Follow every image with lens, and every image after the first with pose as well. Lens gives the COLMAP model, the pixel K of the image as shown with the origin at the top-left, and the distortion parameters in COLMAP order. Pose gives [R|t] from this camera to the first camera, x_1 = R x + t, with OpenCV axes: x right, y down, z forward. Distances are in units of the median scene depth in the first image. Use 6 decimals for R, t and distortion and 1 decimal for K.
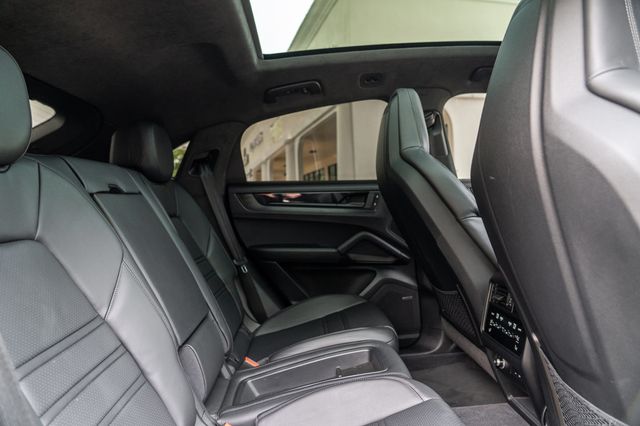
lens RADIAL K [[430.1, 0, 320.0], [0, 430.1, 213.0], [0, 0, 1]] dist [-0.016983, 0.001770]
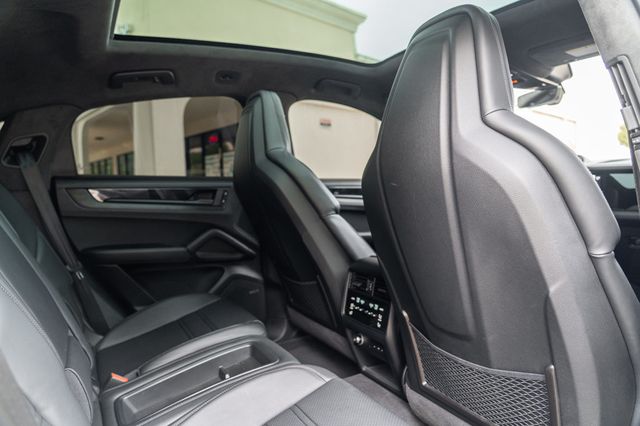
lens RADIAL K [[430.1, 0, 320.0], [0, 430.1, 213.0], [0, 0, 1]] dist [-0.016983, 0.001770]
pose [[0.893751, -0.008810, 0.448477, -0.148774], [0.002451, 0.999888, 0.014757, -0.009149], [-0.448557, -0.012090, 0.893672, 0.008597]]
